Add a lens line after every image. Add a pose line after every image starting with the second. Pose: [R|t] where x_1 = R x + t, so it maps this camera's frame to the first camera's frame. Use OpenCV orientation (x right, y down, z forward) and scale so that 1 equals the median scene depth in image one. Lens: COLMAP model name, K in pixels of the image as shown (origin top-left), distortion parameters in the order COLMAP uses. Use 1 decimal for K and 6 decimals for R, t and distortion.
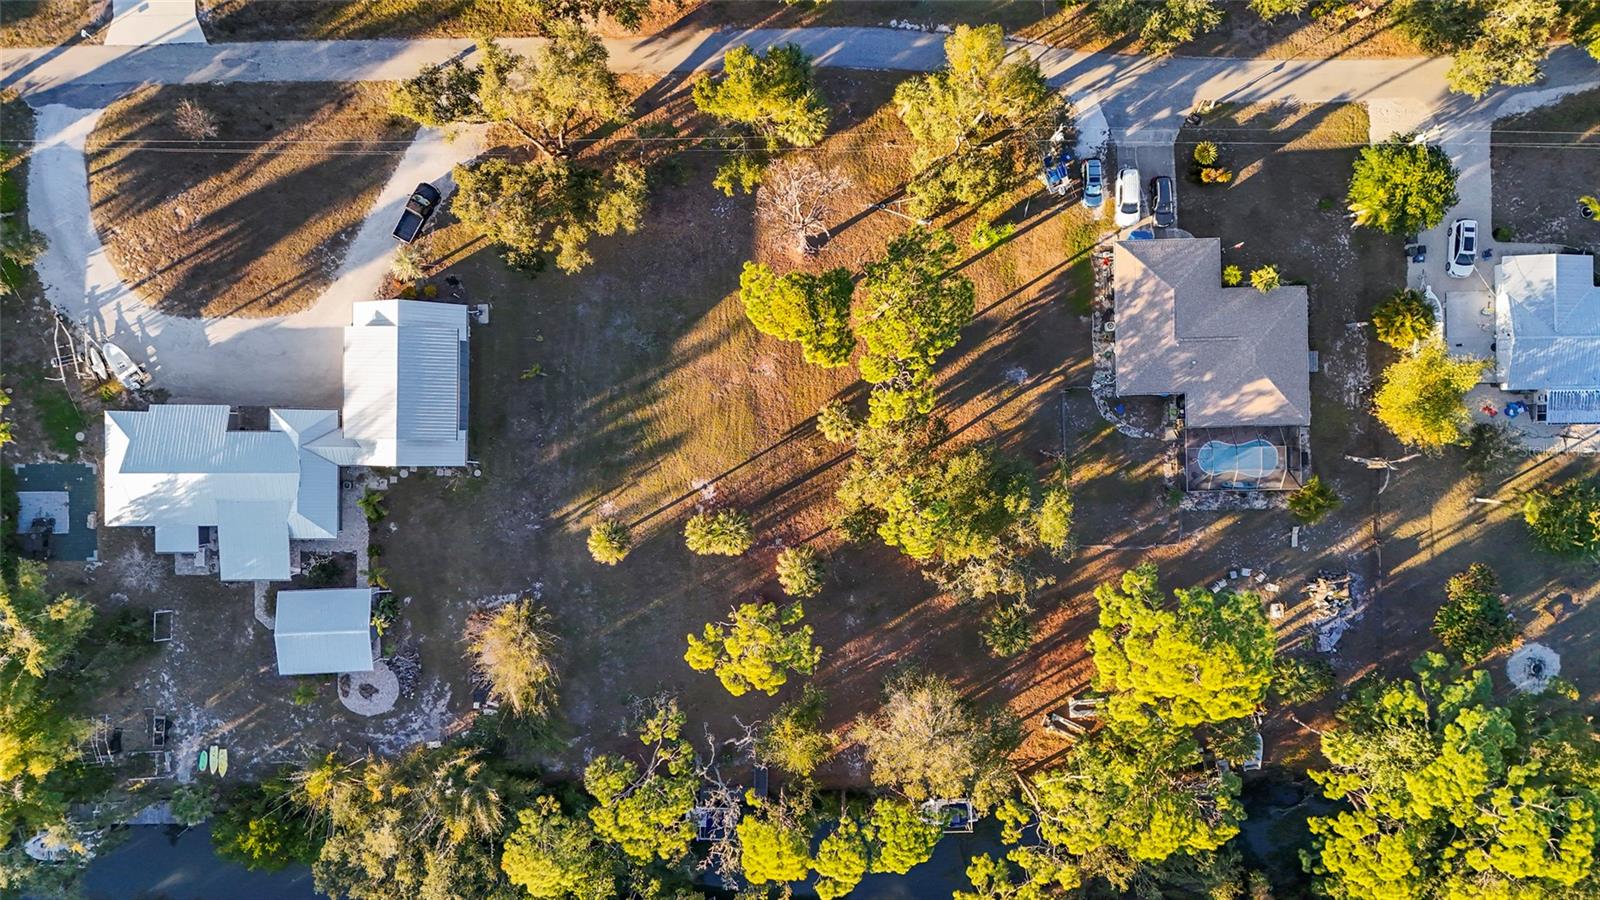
lens RADIAL K [[1189.8, 0, 804.3], [0, 1189.8, 446.9], [0, 0, 1]] dist [0.074388, -0.078793]
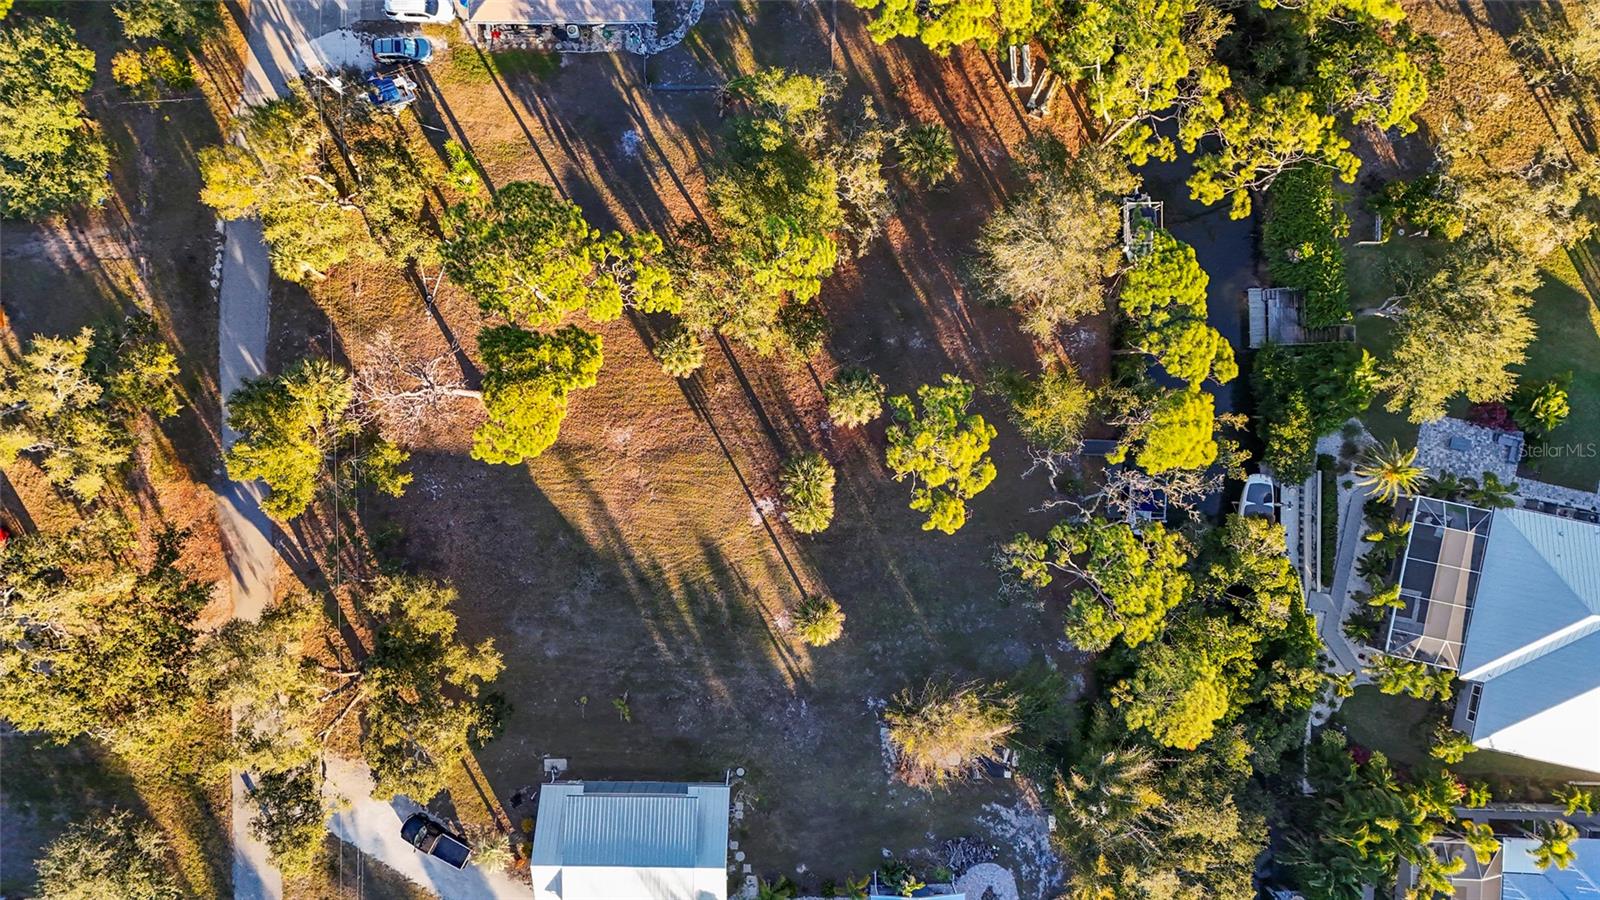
lens RADIAL K [[1189.8, 0, 804.3], [0, 1189.8, 446.9], [0, 0, 1]] dist [0.074388, -0.078793]
pose [[0.009198, -0.999702, -0.022604, -0.018987], [0.999886, 0.008924, 0.012195, 0.058158], [-0.011990, -0.022713, 0.999670, 0.146593]]
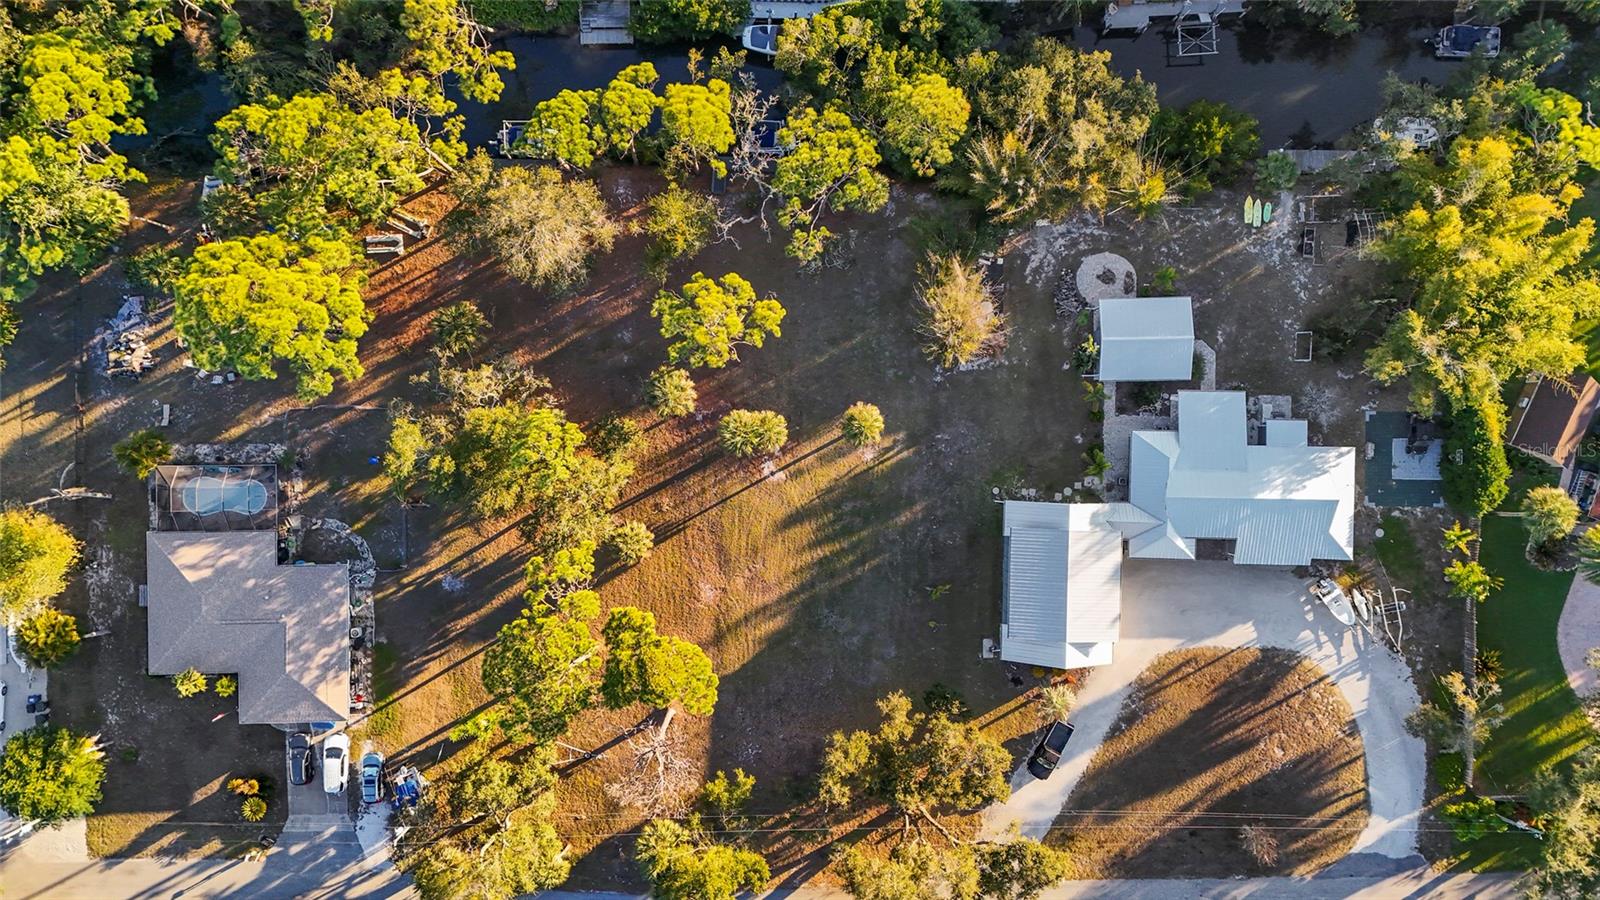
lens RADIAL K [[1189.8, 0, 804.3], [0, 1189.8, 446.9], [0, 0, 1]] dist [0.074388, -0.078793]
pose [[-0.999161, -0.013996, -0.038477, -0.075800], [0.014593, -0.999777, -0.015264, 0.075508], [-0.038255, -0.015813, 0.999143, 0.002366]]
